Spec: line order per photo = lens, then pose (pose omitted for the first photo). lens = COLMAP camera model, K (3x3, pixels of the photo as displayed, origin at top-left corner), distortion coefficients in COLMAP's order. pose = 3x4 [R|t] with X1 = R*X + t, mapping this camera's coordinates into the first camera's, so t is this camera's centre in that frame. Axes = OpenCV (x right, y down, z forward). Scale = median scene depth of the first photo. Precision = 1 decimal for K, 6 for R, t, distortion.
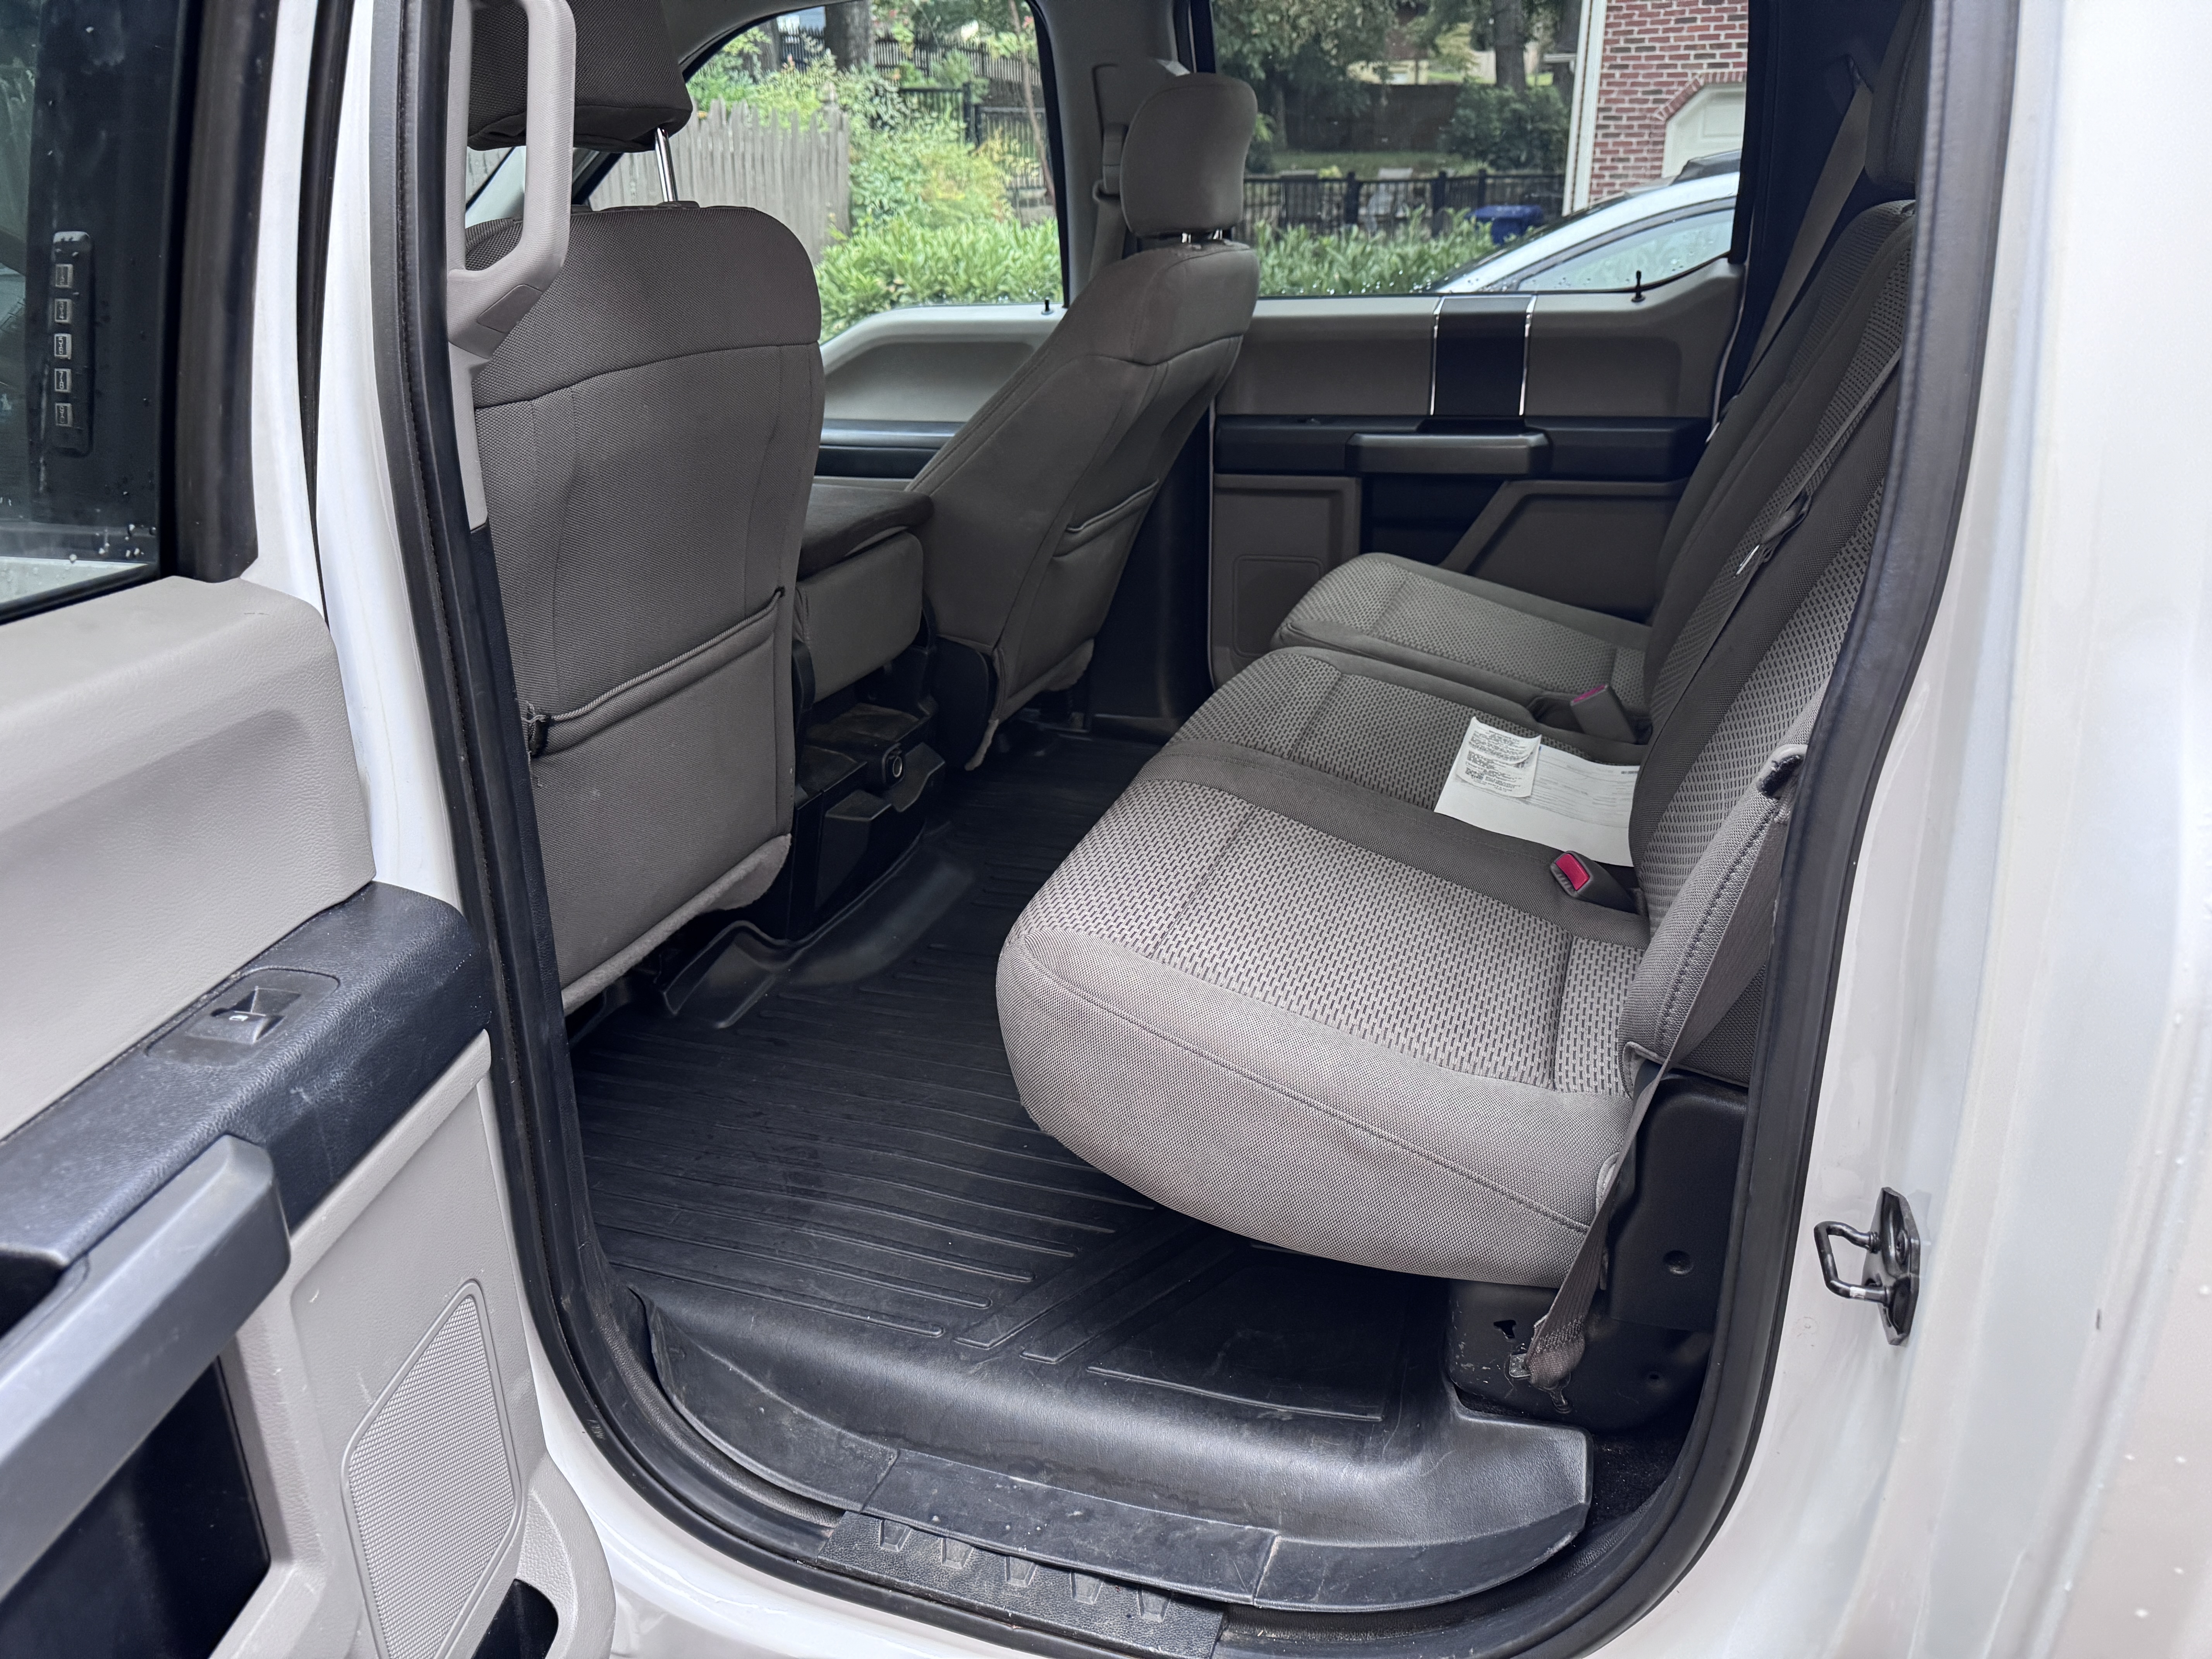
lens RADIAL K [[1583.1, 0, 1118.4], [0, 1583.1, 816.8], [0, 0, 1]] dist [0.045735, -0.048014]
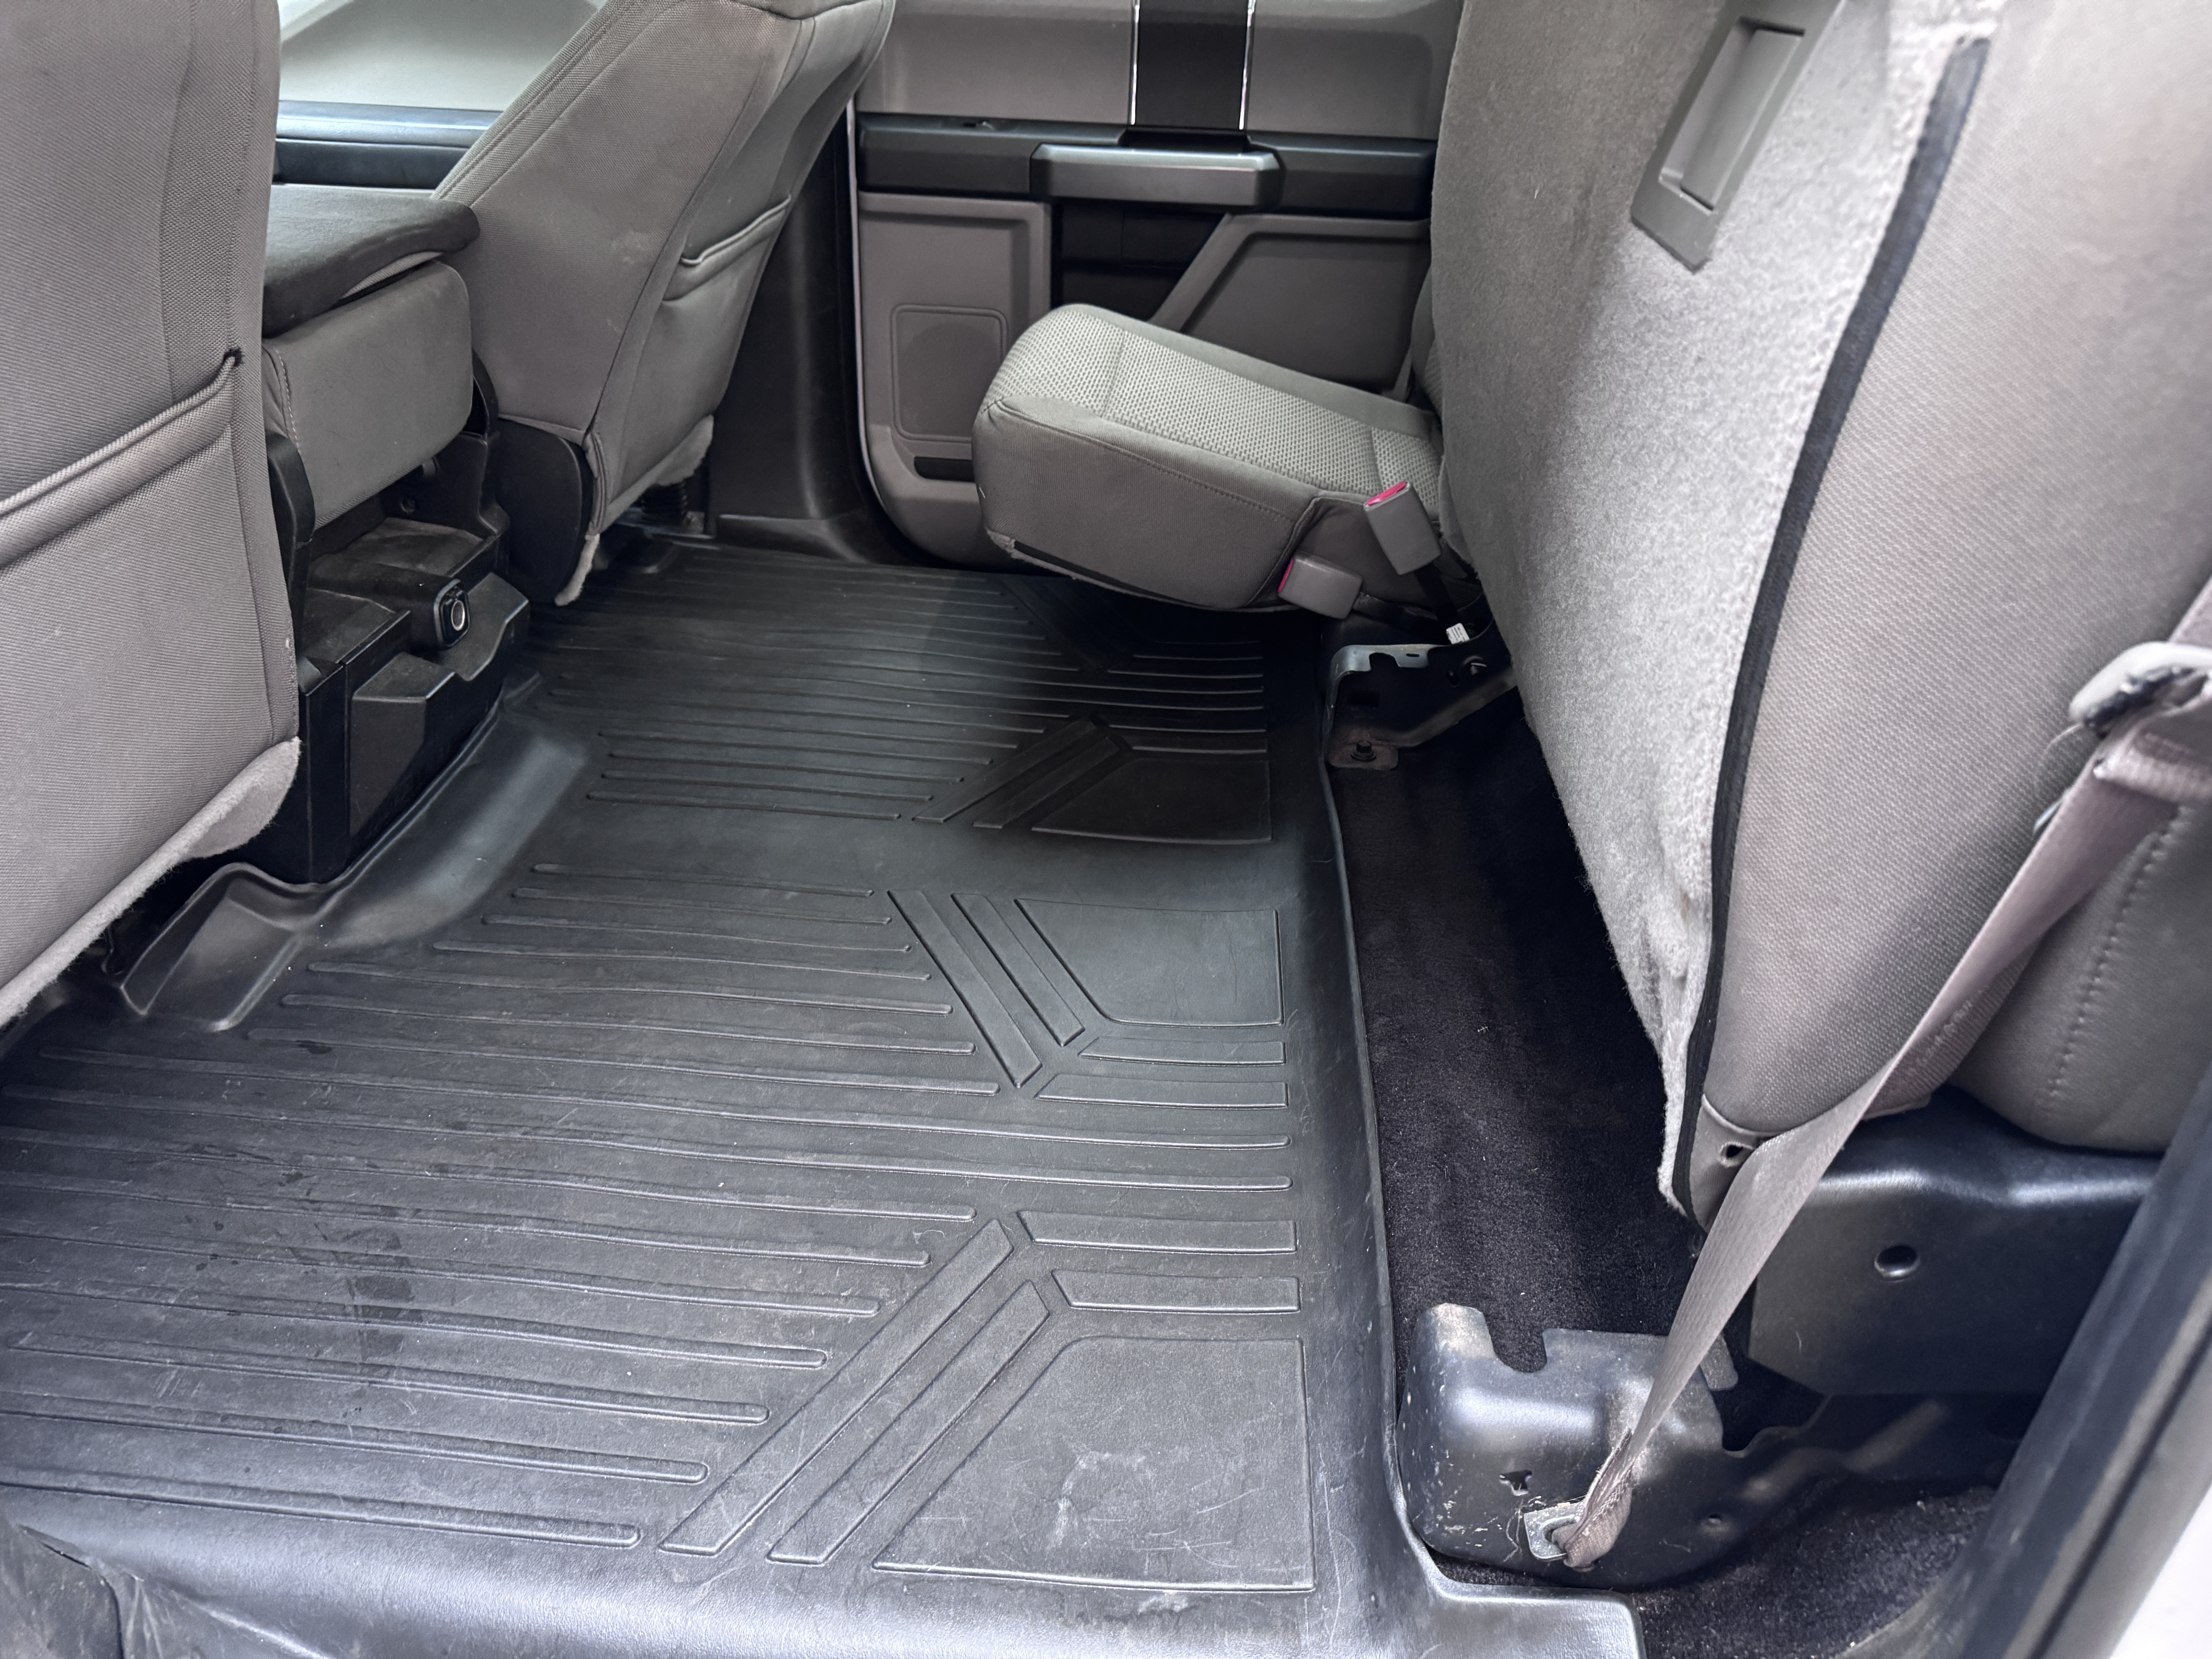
lens RADIAL K [[1568.7, 0, 1137.0], [0, 1568.7, 831.5], [0, 0, 1]] dist [-0.007566, -0.001566]
pose [[0.961744, -0.073929, 0.263786, -0.051235], [0.030519, 0.985819, 0.165015, -0.051511], [-0.272245, -0.150652, 0.950361, 0.310839]]
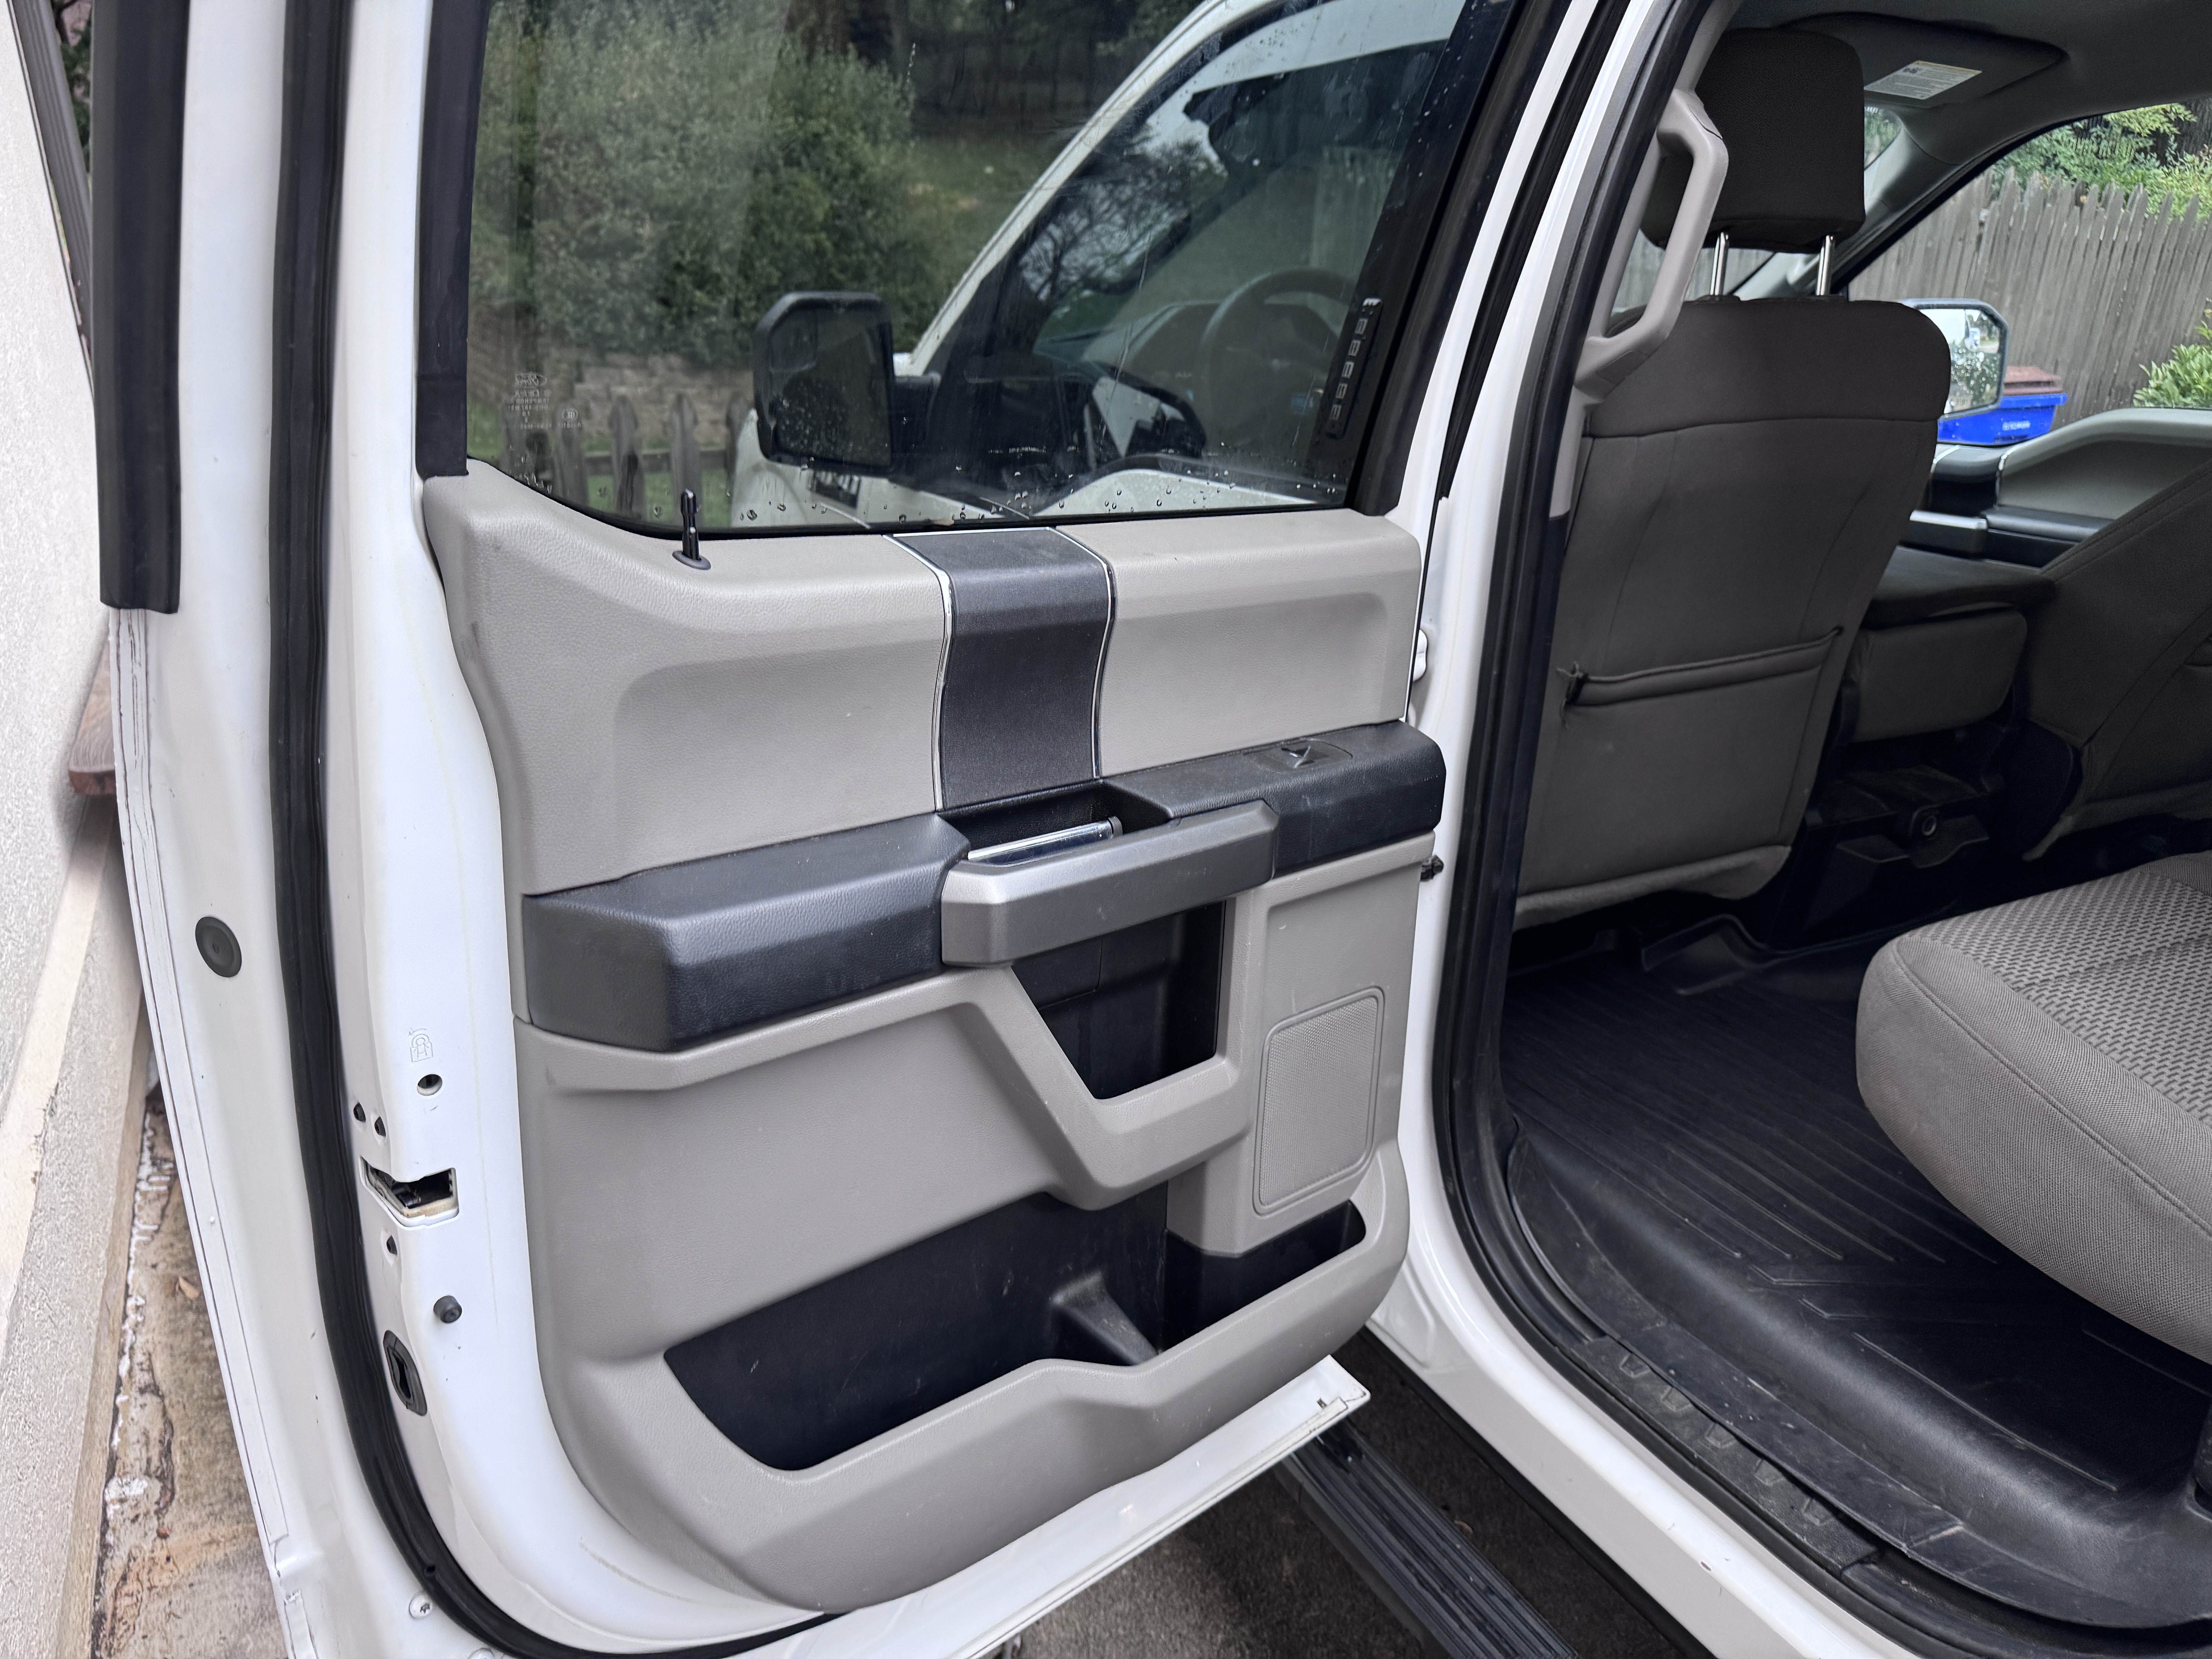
lens RADIAL K [[1599.3, 0, 1110.8], [0, 1599.3, 847.7], [0, 0, 1]] dist [0.053168, -0.054272]
pose [[0.717746, 0.262071, -0.645105, 0.201431], [-0.281269, 0.956639, 0.075690, 0.066022], [0.636969, 0.127121, 0.760336, -0.191167]]
